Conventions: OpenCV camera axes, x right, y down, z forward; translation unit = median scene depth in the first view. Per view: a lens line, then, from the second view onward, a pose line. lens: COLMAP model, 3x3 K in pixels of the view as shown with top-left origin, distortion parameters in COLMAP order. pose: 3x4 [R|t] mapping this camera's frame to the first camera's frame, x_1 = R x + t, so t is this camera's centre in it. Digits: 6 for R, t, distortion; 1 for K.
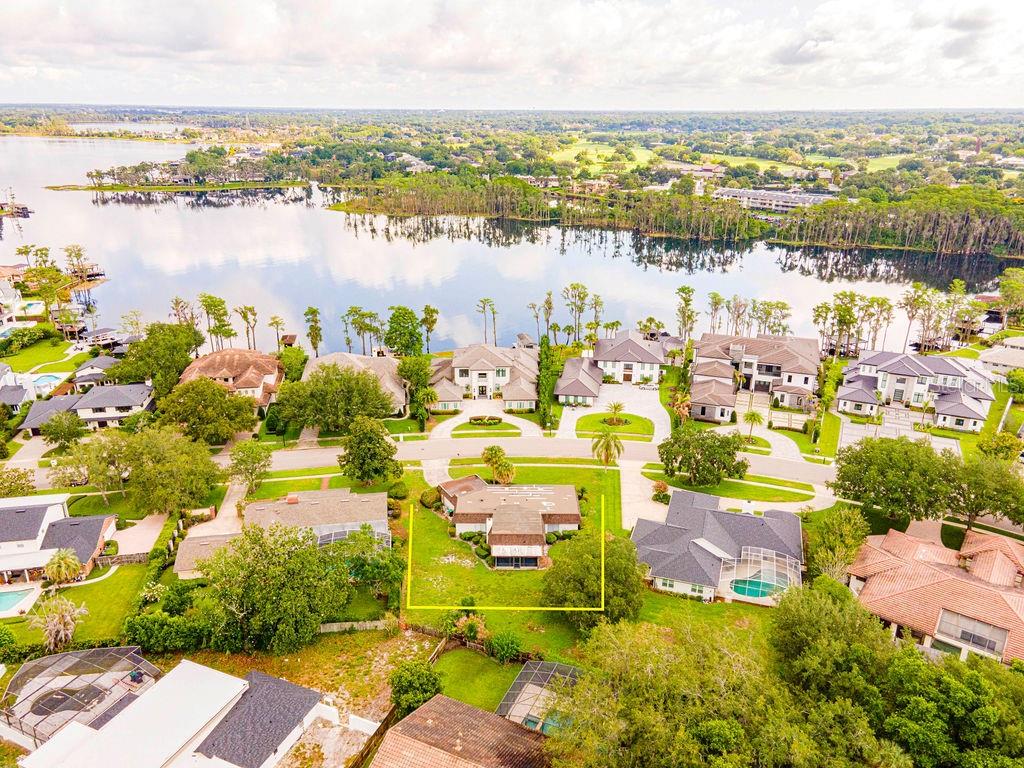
lens RADIAL K [[736.8, 0, 512.0], [0, 736.8, 384.0], [0, 0, 1]] dist [0.025142, 0.040188]
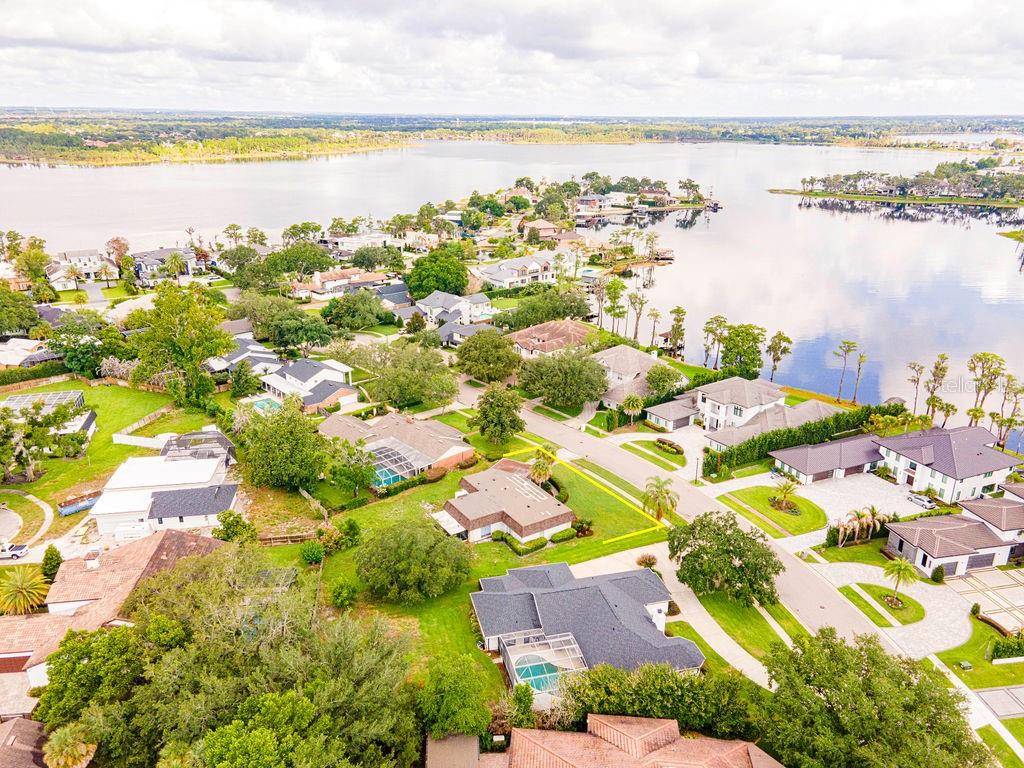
lens RADIAL K [[741.2, 0, 512.0], [0, 741.2, 384.0], [0, 0, 1]] dist [0.024076, -0.000385]
pose [[0.526188, 0.284888, -0.801227, 0.159605], [-0.294633, 0.944928, 0.142490, -0.027399], [0.797695, 0.161092, 0.581147, 0.072212]]
